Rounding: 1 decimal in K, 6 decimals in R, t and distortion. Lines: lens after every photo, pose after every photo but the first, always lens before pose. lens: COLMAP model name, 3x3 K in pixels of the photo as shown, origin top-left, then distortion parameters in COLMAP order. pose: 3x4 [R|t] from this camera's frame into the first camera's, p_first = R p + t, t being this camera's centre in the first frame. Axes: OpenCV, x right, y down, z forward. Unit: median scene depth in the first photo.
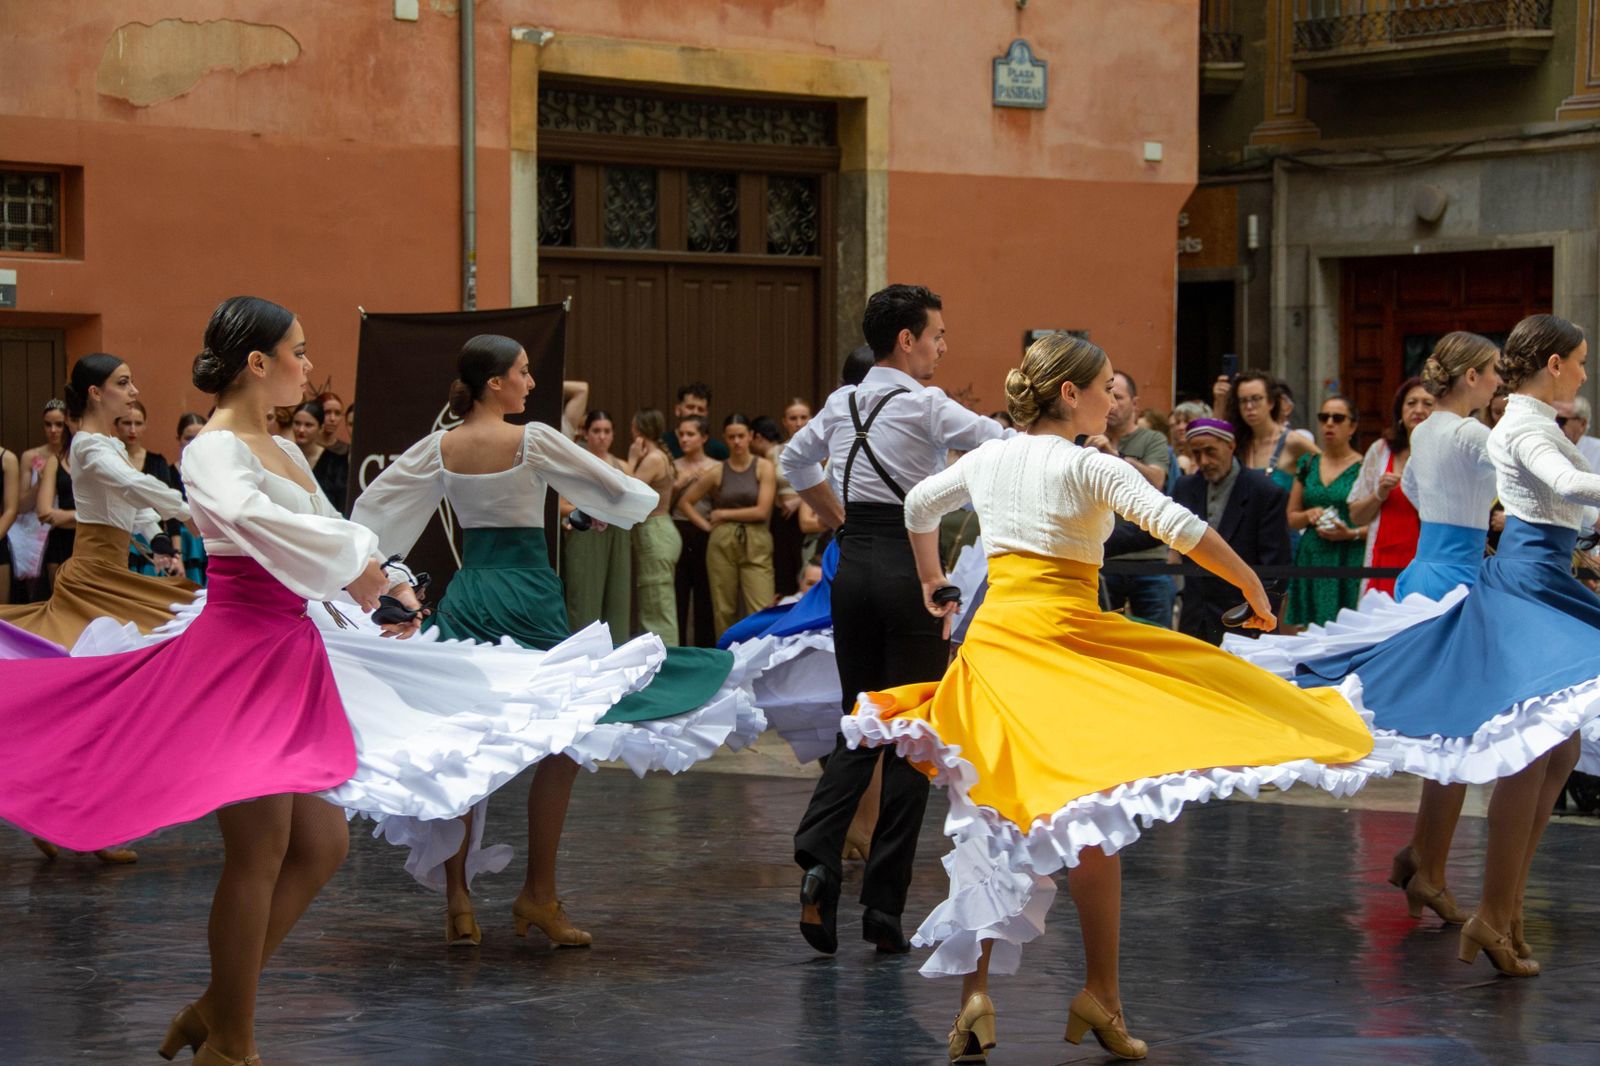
lens RADIAL K [[4323.5, 0, 794.7], [0, 4323.5, 537.3], [0, 0, 1]] dist [0.680343, 0.973482]
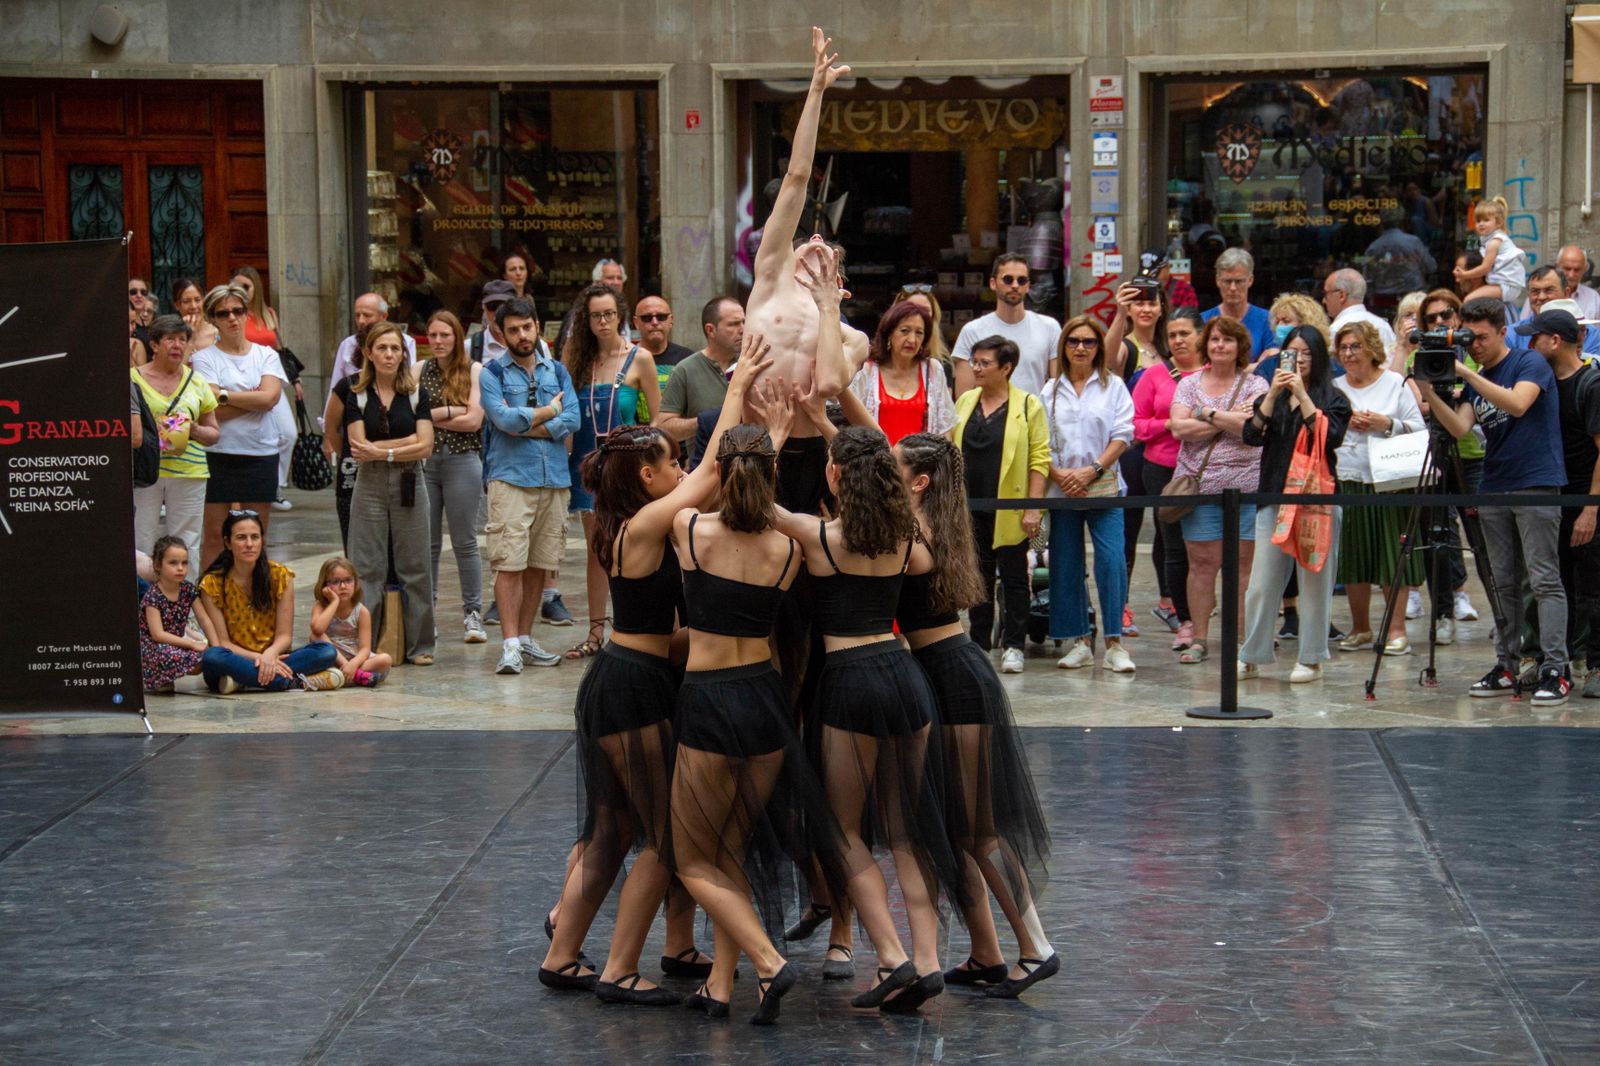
lens RADIAL K [[4922.9, 0, 796.3], [0, 4922.9, 533.7], [0, 0, 1]] dist [0.834265, 1.619678]
pose [[0.843086, -0.053216, 0.535138, -0.354976], [0.020228, 0.997526, 0.067330, -0.041981], [-0.537397, -0.045940, 0.842077, 0.010097]]
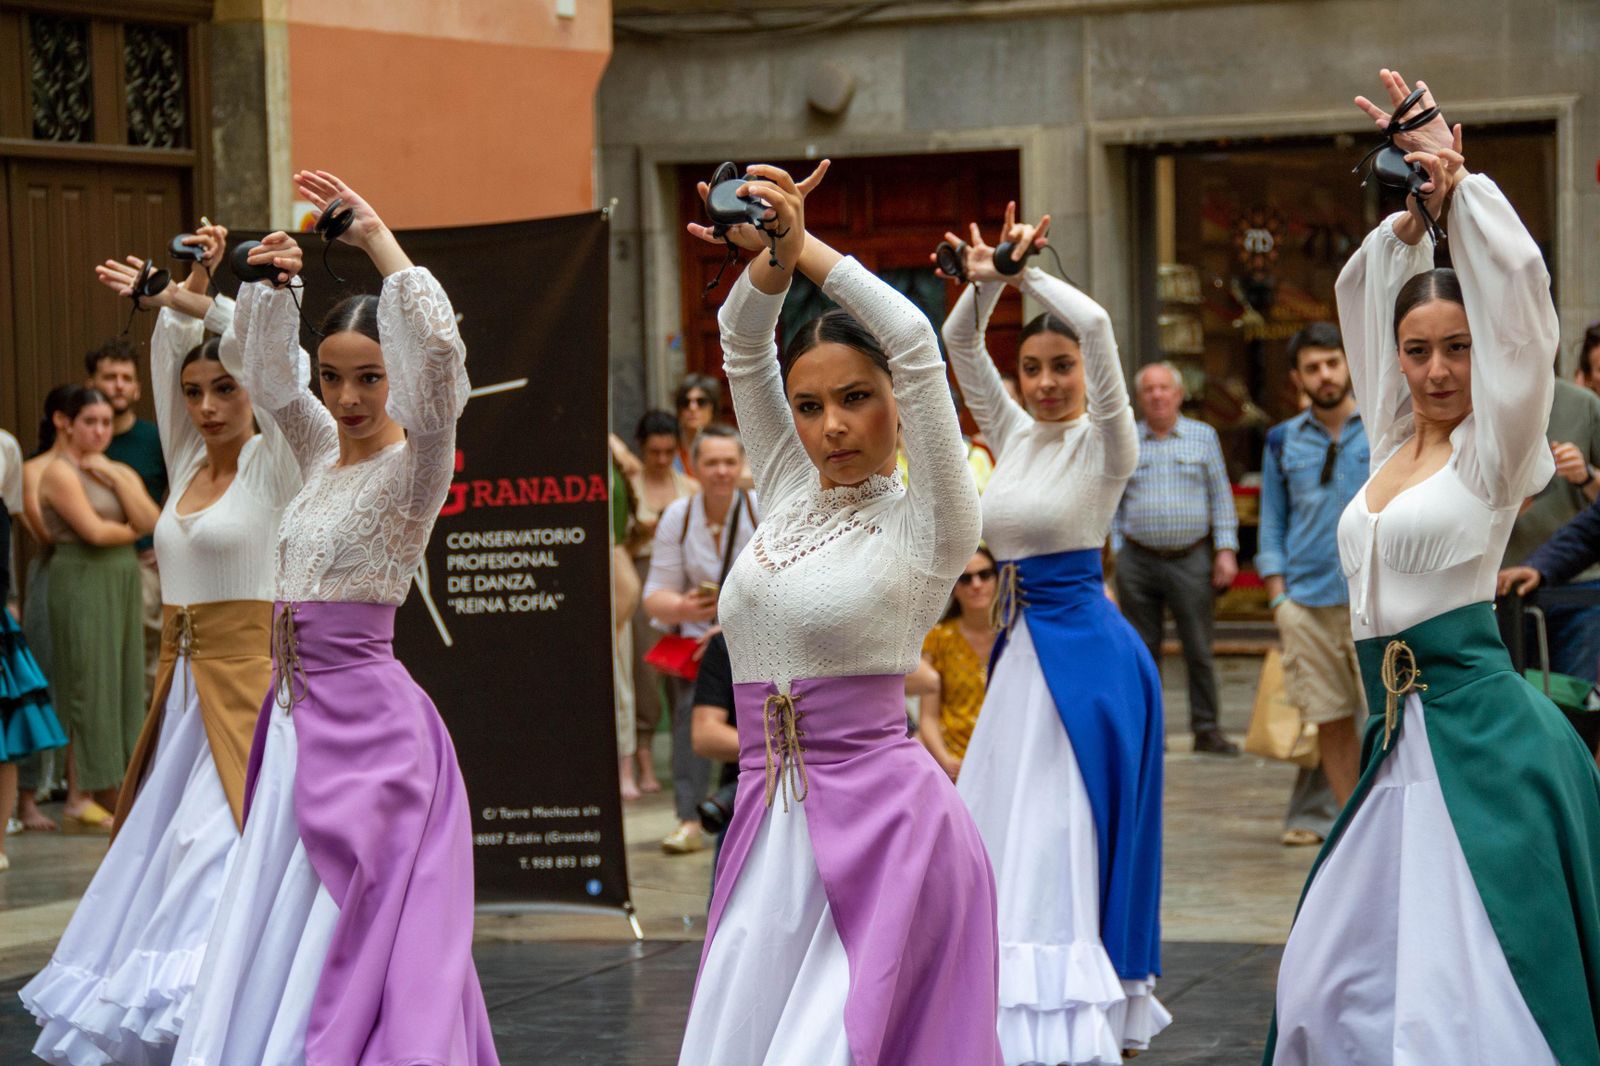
lens RADIAL K [[5733.8, 0, 796.7], [0, 5733.8, 526.9], [0, 0, 1]] dist [1.080473, 1.638803]
pose [[0.929635, -0.027397, 0.367462, -0.235770], [0.029348, 0.999569, 0.000279, -0.005126], [-0.367311, 0.010525, 0.930039, 0.143382]]
